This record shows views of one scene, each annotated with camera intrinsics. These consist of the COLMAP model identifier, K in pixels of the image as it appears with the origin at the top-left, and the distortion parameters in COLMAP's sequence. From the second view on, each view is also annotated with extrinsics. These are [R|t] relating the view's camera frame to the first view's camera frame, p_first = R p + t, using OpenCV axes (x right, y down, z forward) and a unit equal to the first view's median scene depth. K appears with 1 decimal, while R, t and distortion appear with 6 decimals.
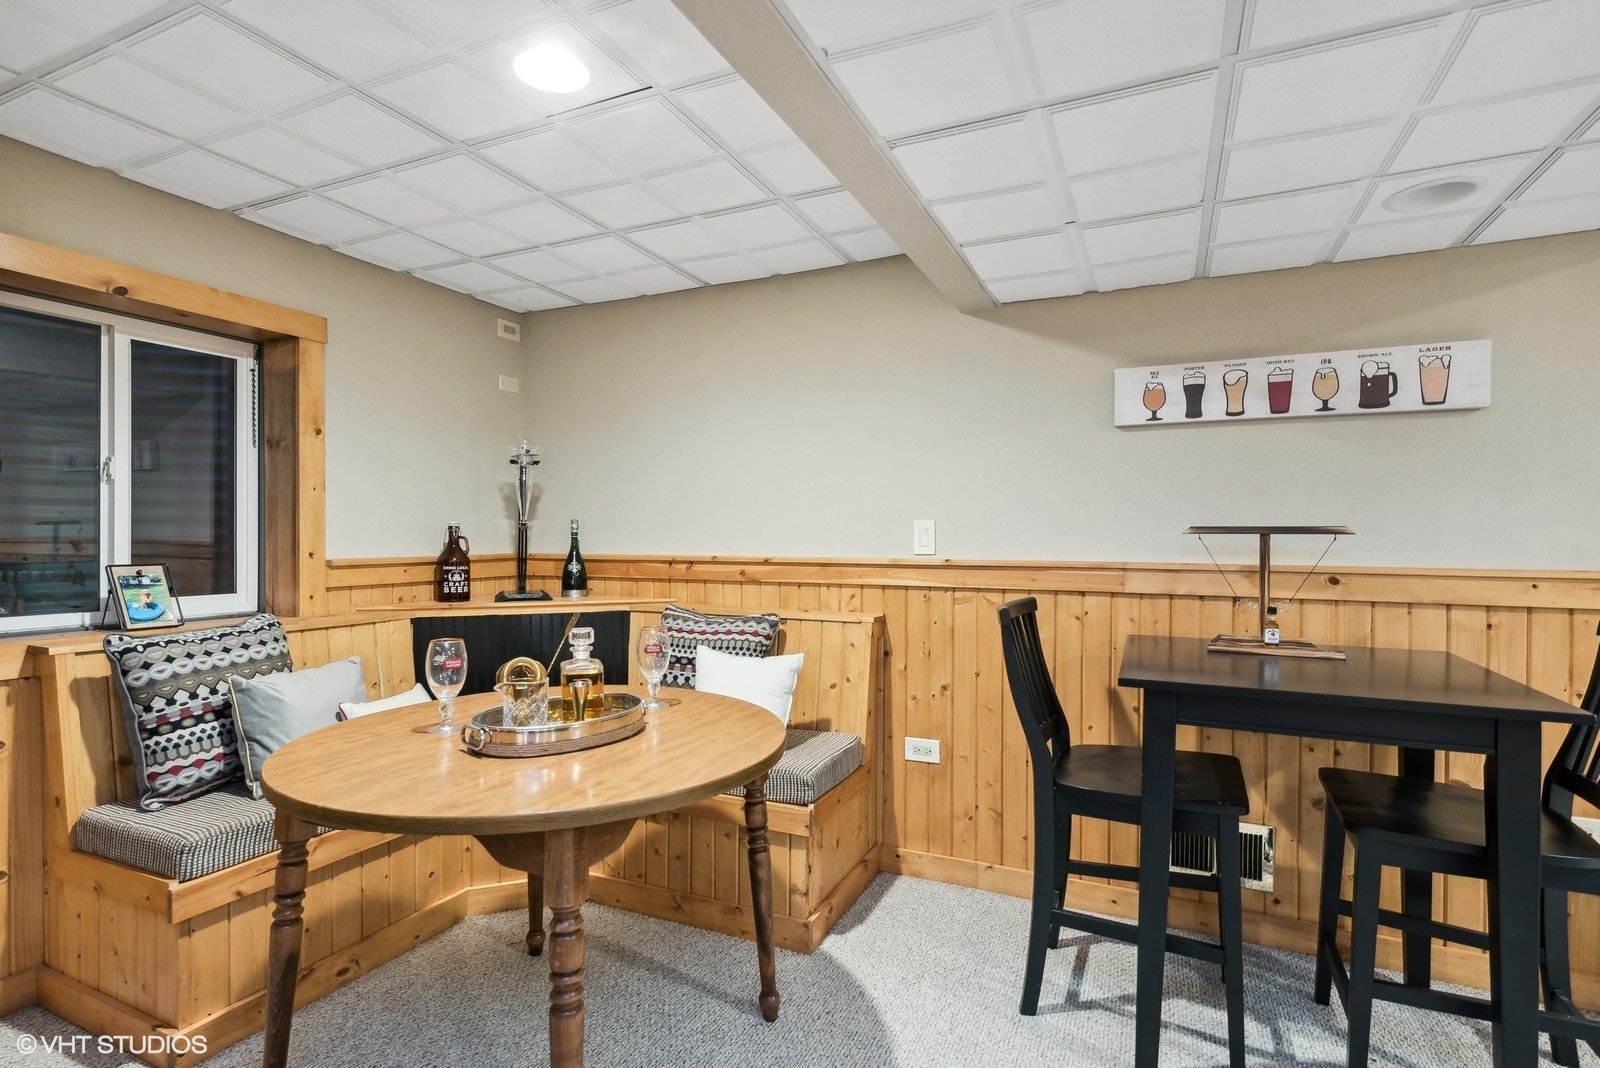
lens RADIAL K [[776.6, 0, 803.2], [0, 776.6, 535.2], [0, 0, 1]] dist [0.011711, 0.000562]
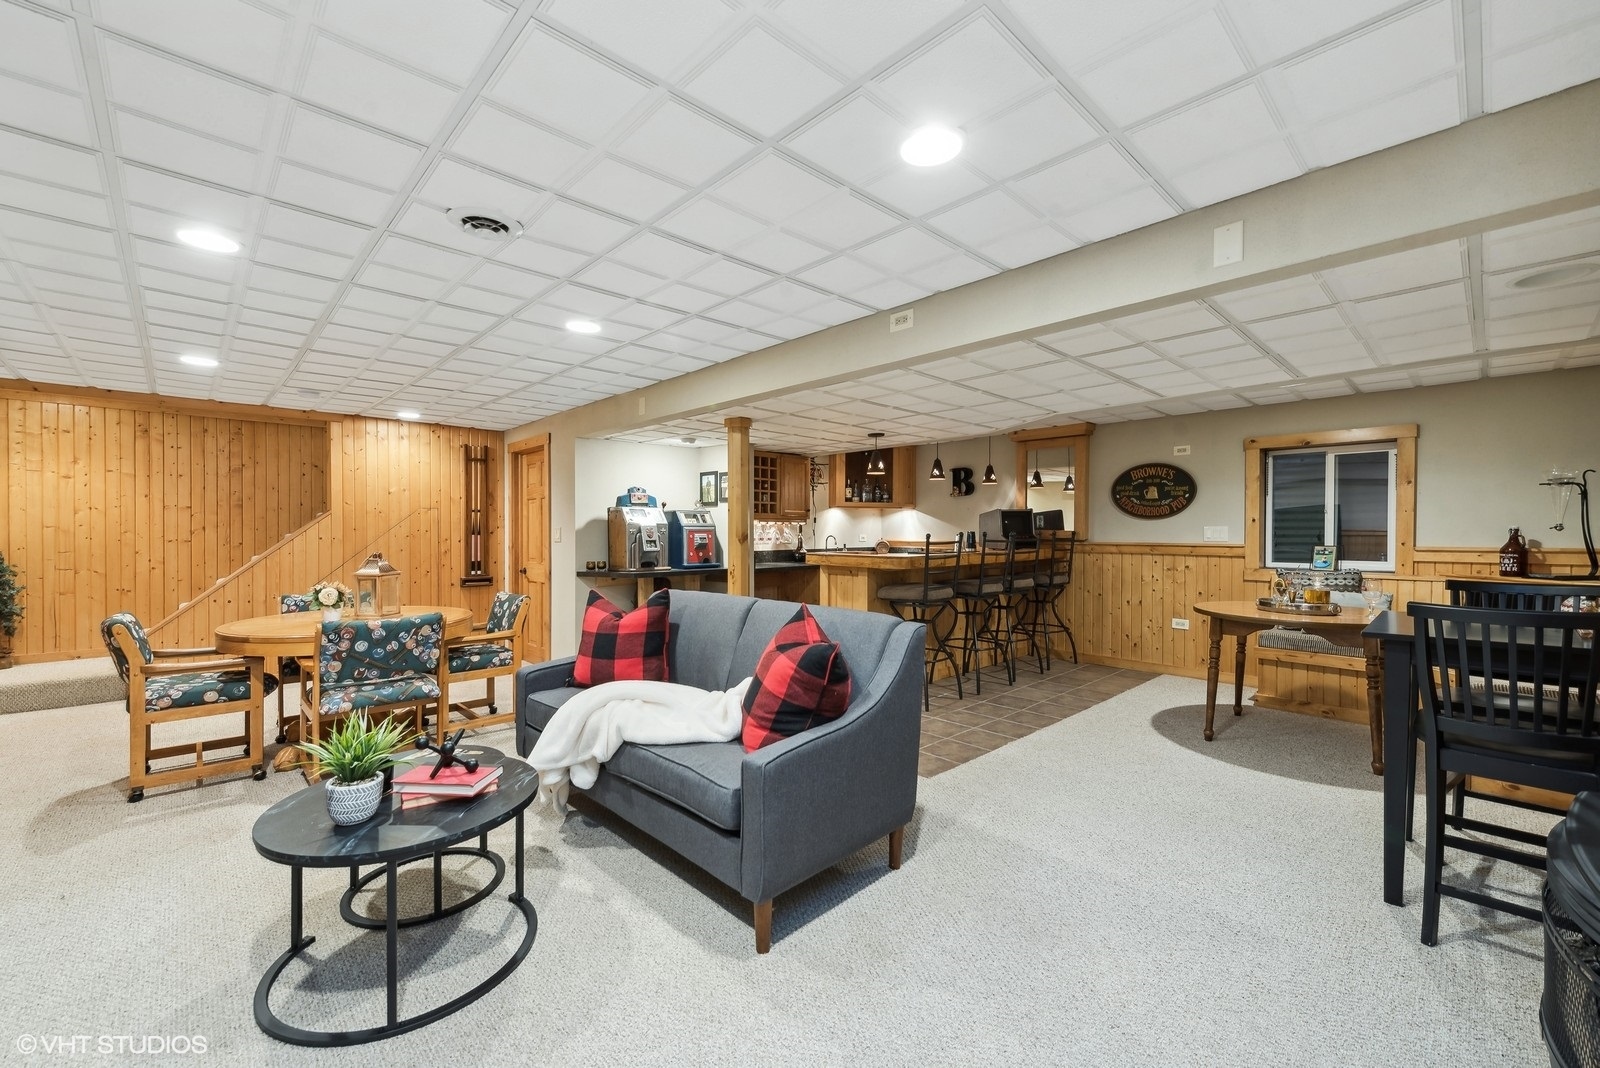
lens RADIAL K [[652.2, 0, 791.2], [0, 652.2, 534.7], [0, 0, 1]] dist [0.001370, -0.000554]
pose [[-0.370954, 0.001021, -0.928651, 1.654552], [-0.001822, 0.999997, 0.001827, 0.000723], [0.928649, 0.002369, -0.370951, 0.169686]]
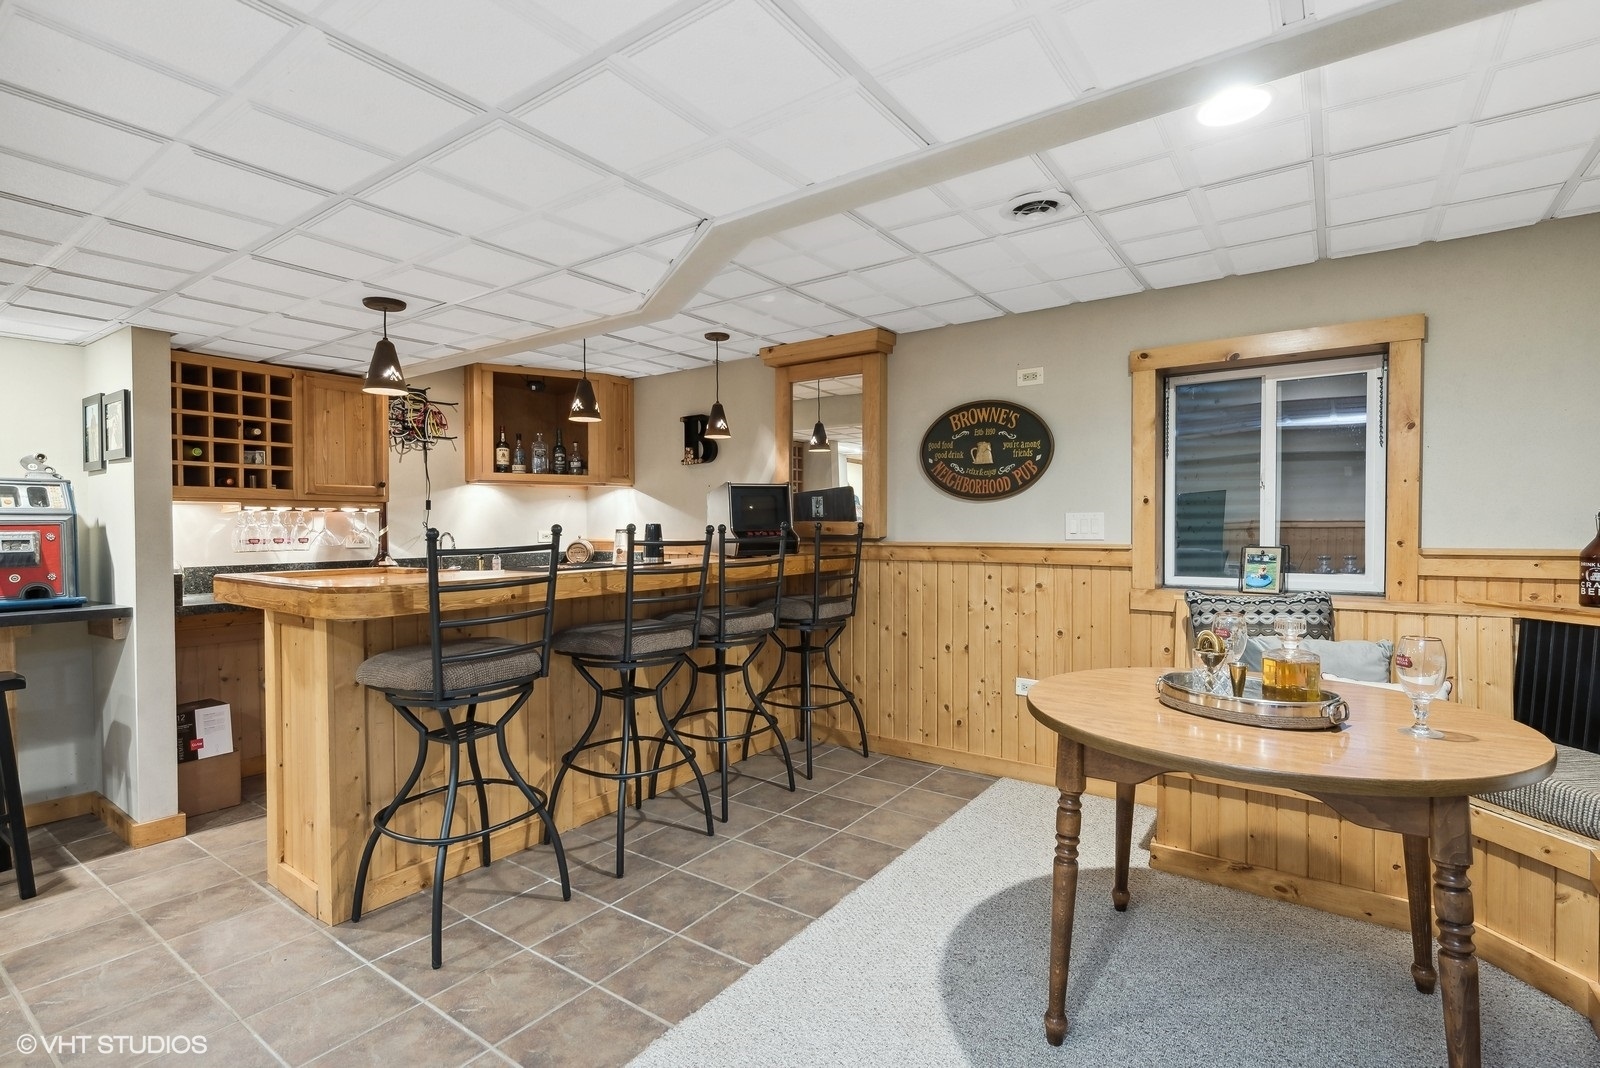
lens RADIAL K [[776.6, 0, 803.2], [0, 776.6, 535.2], [0, 0, 1]] dist [0.011711, 0.000562]
pose [[-0.168160, 0.009711, -0.985712, 0.606671], [0.003907, 0.999950, 0.009185, 0.001209], [0.985752, -0.002307, -0.168190, 0.408172]]
